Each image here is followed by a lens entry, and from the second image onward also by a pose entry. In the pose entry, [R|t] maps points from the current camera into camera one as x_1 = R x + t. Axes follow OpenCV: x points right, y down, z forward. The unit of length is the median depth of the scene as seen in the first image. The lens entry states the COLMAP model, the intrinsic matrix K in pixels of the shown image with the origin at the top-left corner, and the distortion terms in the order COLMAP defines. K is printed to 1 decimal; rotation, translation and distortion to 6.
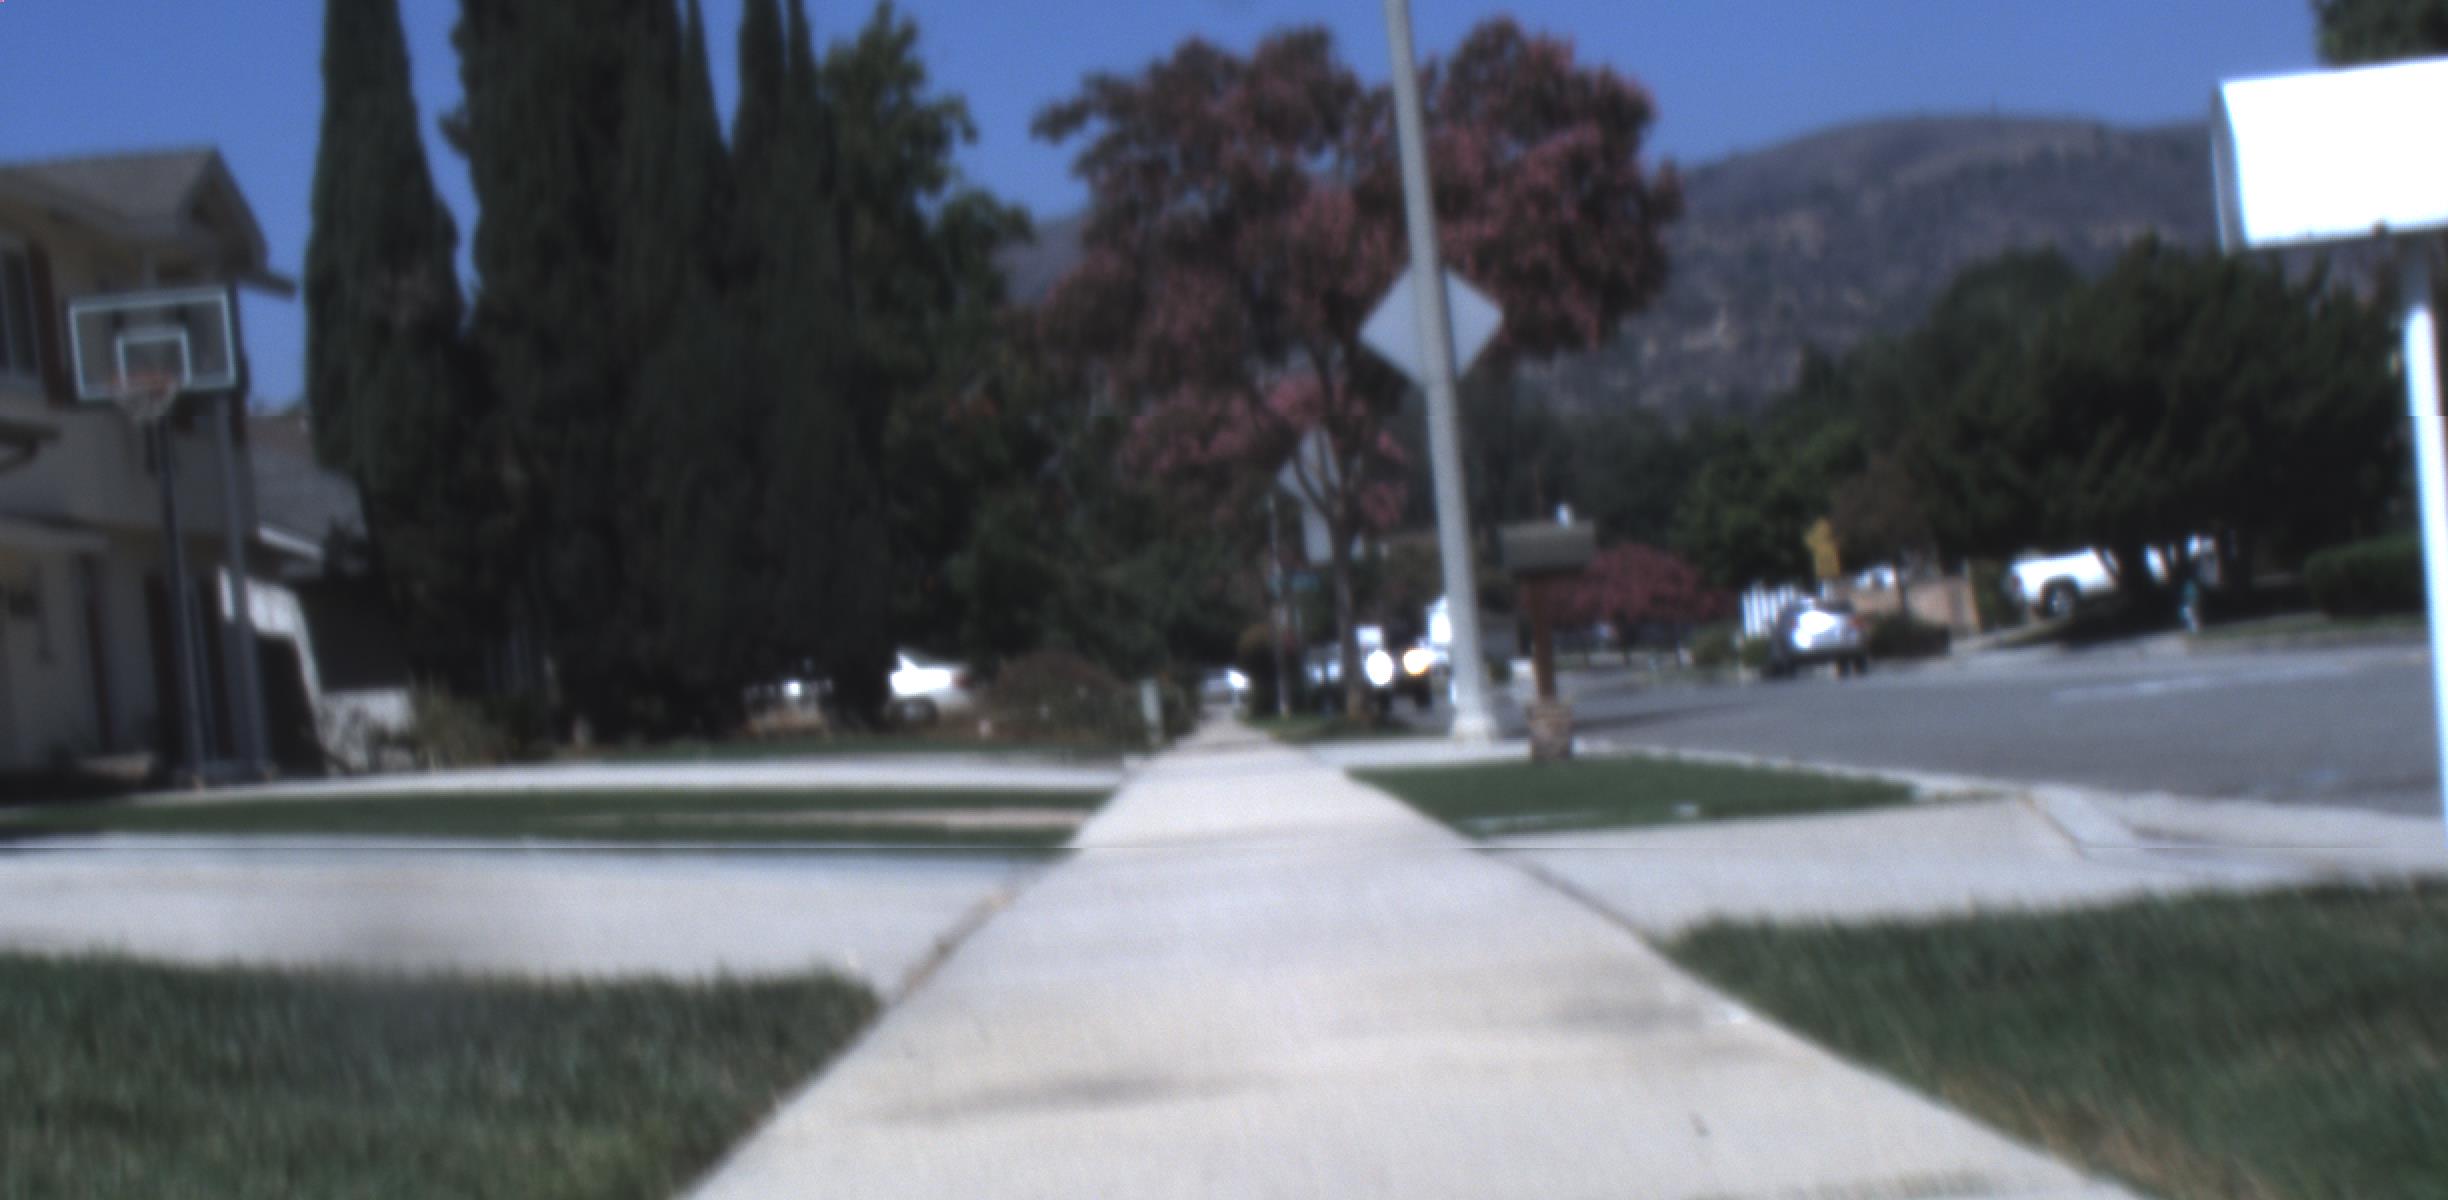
lens RADIAL K [[5742.8, 0, 1224.0], [0, 5742.8, 600.0], [0, 0, 1]] dist [-0.017148, 0.100881]
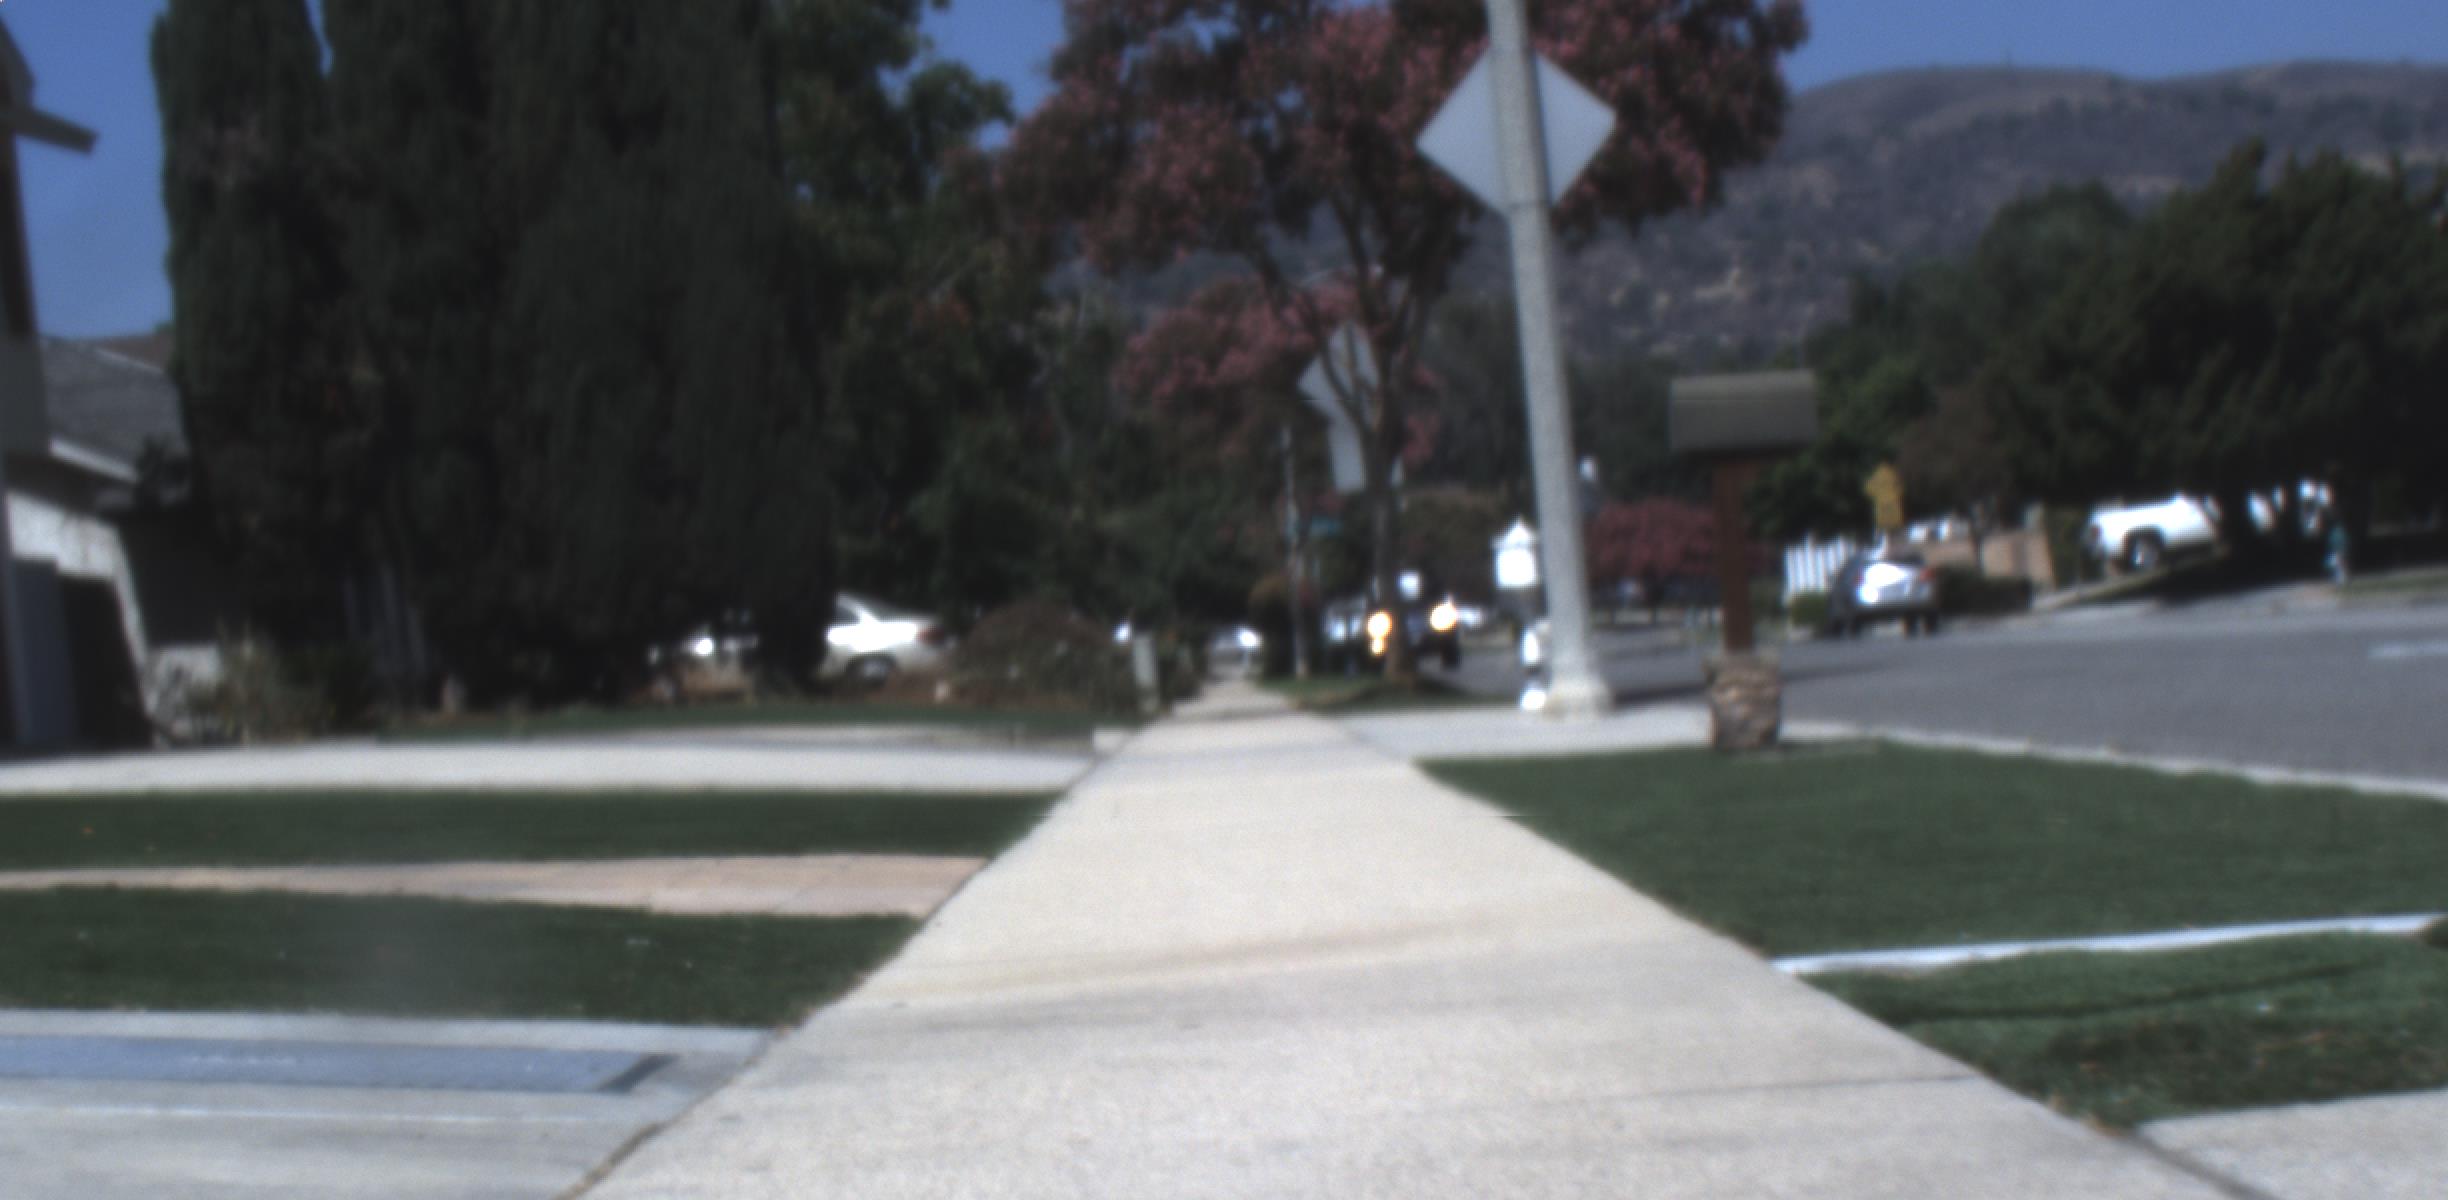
lens RADIAL K [[5742.8, 0, 1224.0], [0, 5742.8, 600.0], [0, 0, 1]] dist [-0.017148, 0.100881]
pose [[0.999996, 0.002087, -0.001850, 0.000153], [-0.002074, 0.999974, 0.006913, 0.002419], [0.001865, -0.006909, 0.999974, 0.122707]]
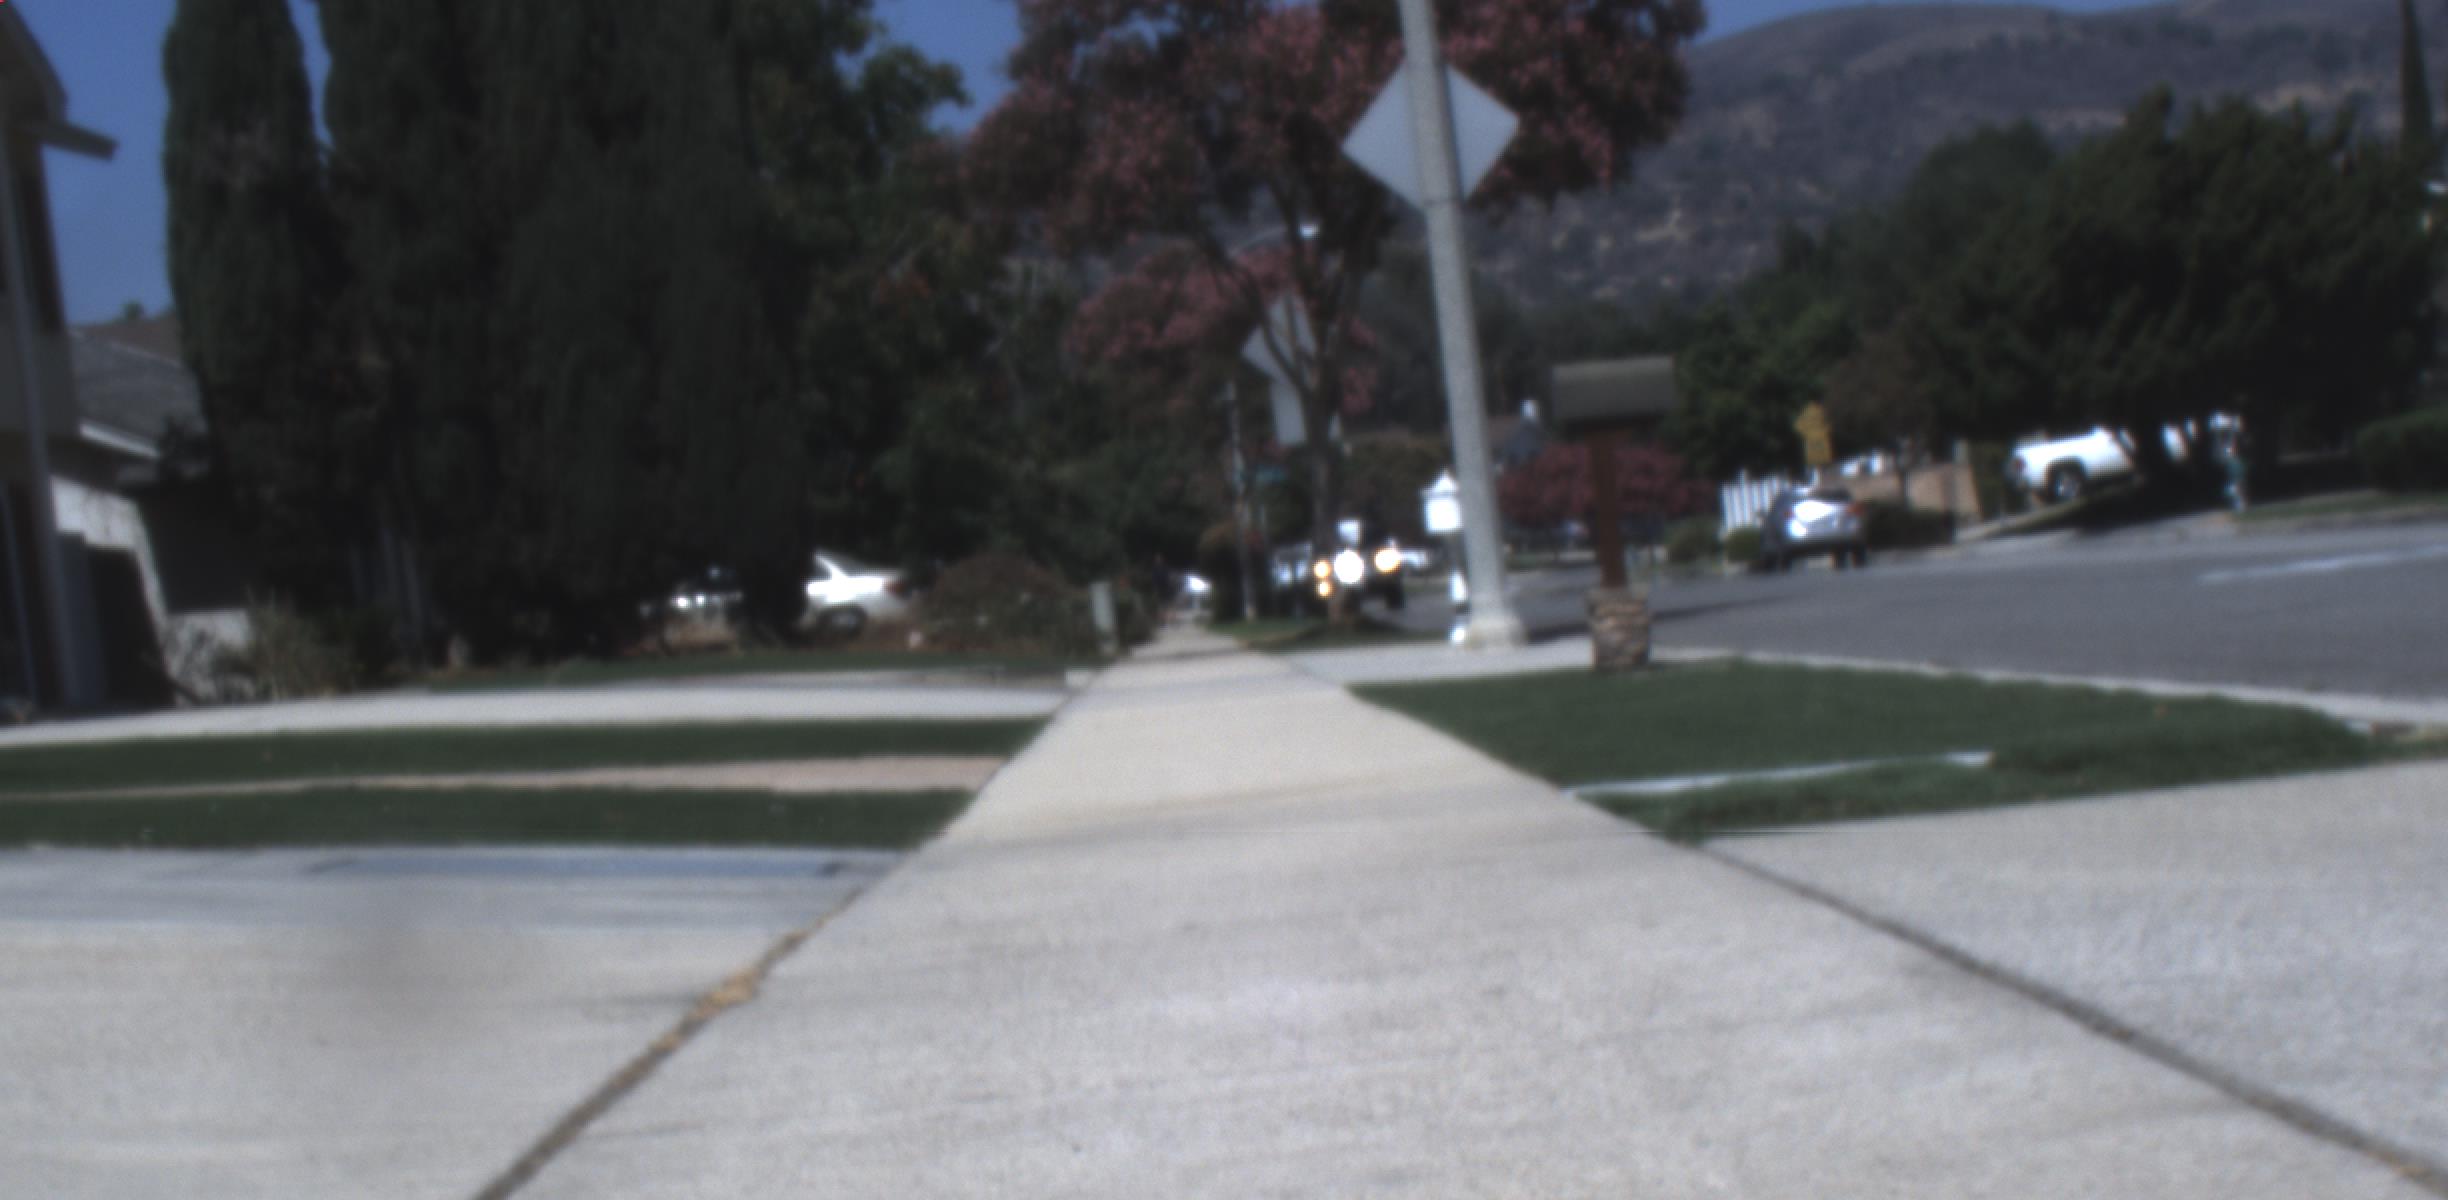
lens RADIAL K [[5742.8, 0, 1224.0], [0, 5742.8, 600.0], [0, 0, 1]] dist [-0.017148, 0.100881]
pose [[0.999817, -0.017778, 0.007051, -0.000241], [0.017660, 0.999709, 0.016459, 0.001818], [-0.007341, -0.016332, 0.999840, 0.081880]]
